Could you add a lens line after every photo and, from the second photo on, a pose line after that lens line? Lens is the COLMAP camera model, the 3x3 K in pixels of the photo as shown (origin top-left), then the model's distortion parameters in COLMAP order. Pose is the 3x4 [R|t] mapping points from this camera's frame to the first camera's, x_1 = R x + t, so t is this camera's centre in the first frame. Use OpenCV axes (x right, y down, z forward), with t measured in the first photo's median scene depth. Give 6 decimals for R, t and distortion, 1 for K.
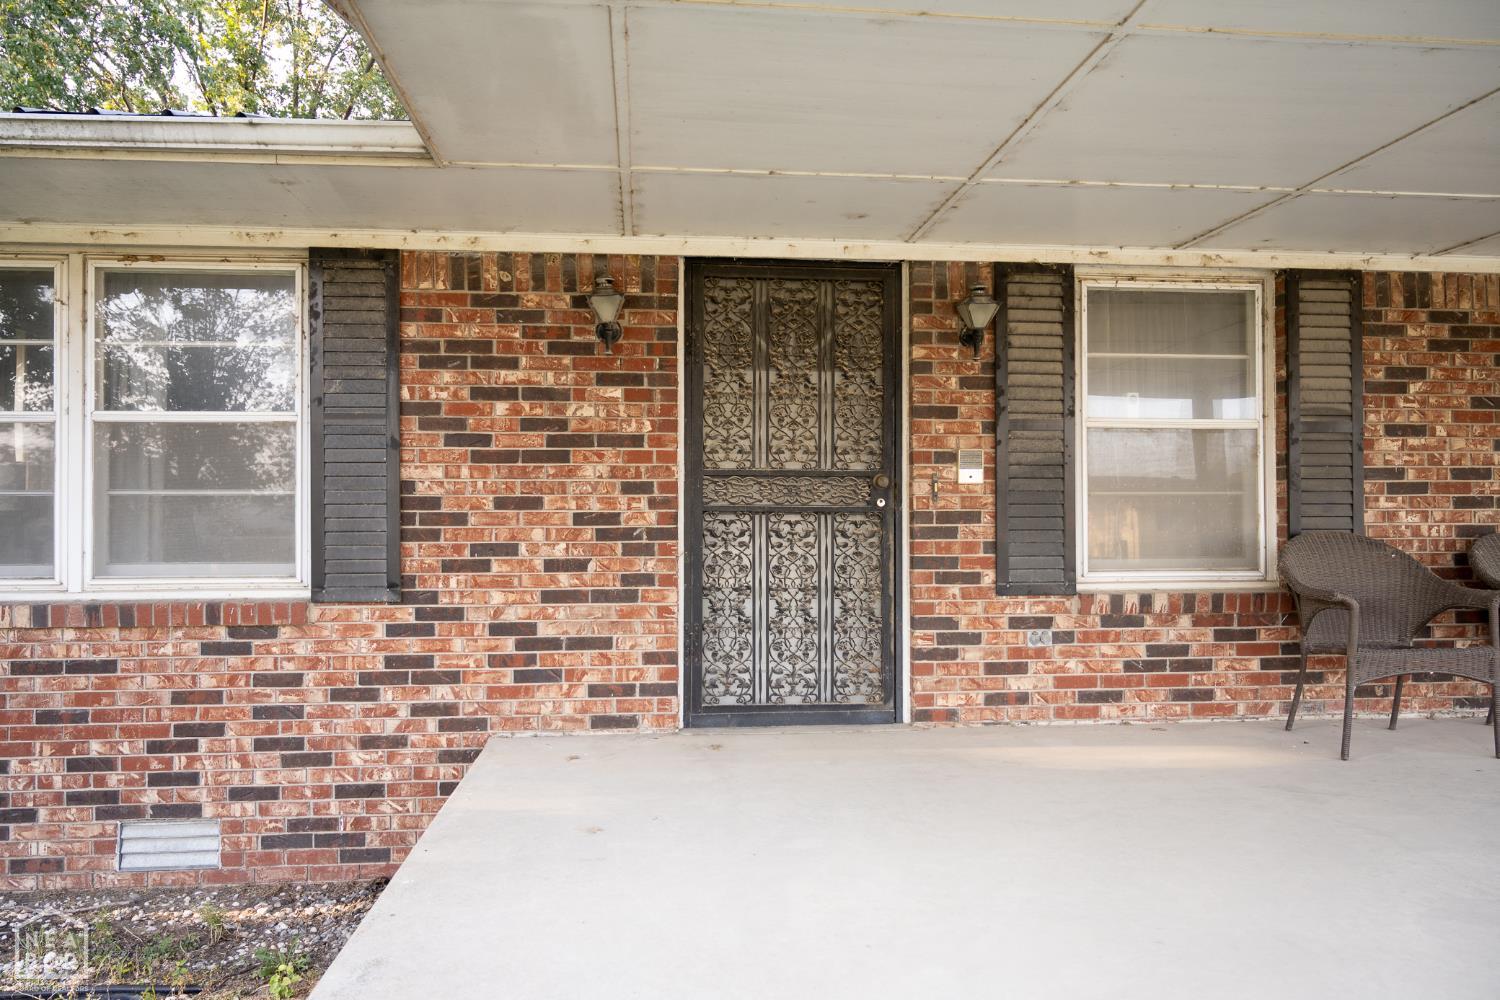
lens RADIAL K [[1076.6, 0, 749.4], [0, 1076.6, 510.9], [0, 0, 1]] dist [-0.013653, 0.010998]
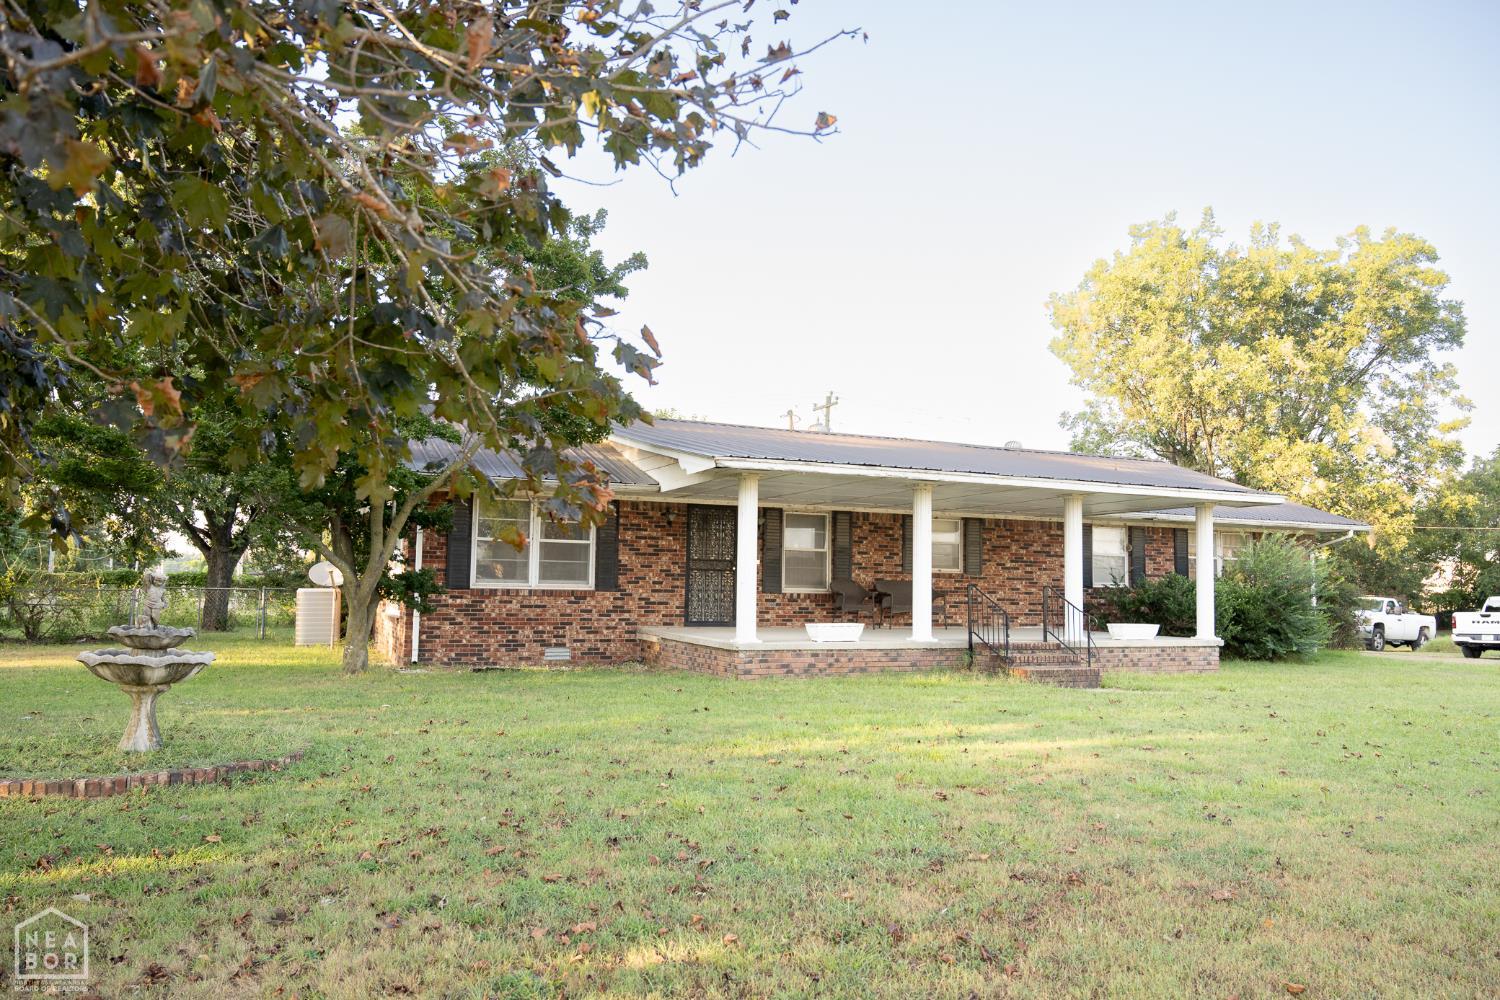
lens RADIAL K [[1076.6, 0, 749.7], [0, 1076.6, 500.7], [0, 0, 1]] dist [-0.013653, 0.010998]
pose [[0.950508, 0.043648, 0.307618, -1.046536], [-0.021591, 0.996969, -0.074746, 0.038416], [-0.309948, 0.064405, 0.948570, -2.752024]]
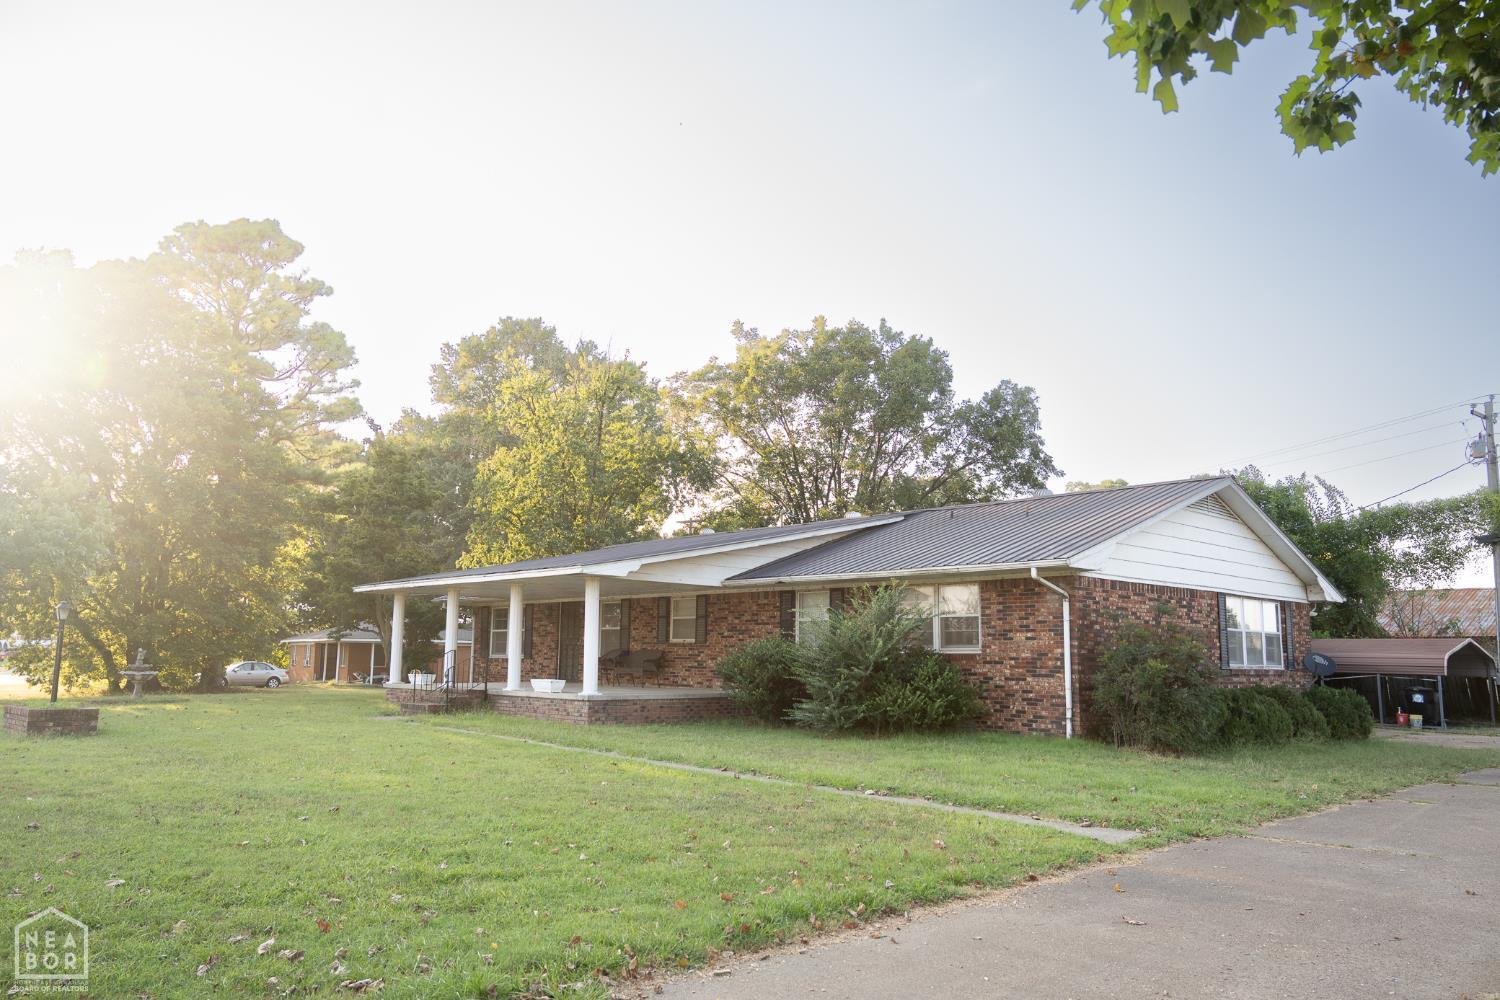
lens RADIAL K [[1076.6, 0, 745.8], [0, 1076.6, 500.8], [0, 0, 1]] dist [-0.013653, 0.010998]
pose [[0.608921, -0.105284, -0.786213, 5.407809], [-0.008819, 0.990193, -0.139430, 0.032112], [0.793182, 0.091835, 0.602021, -1.861358]]
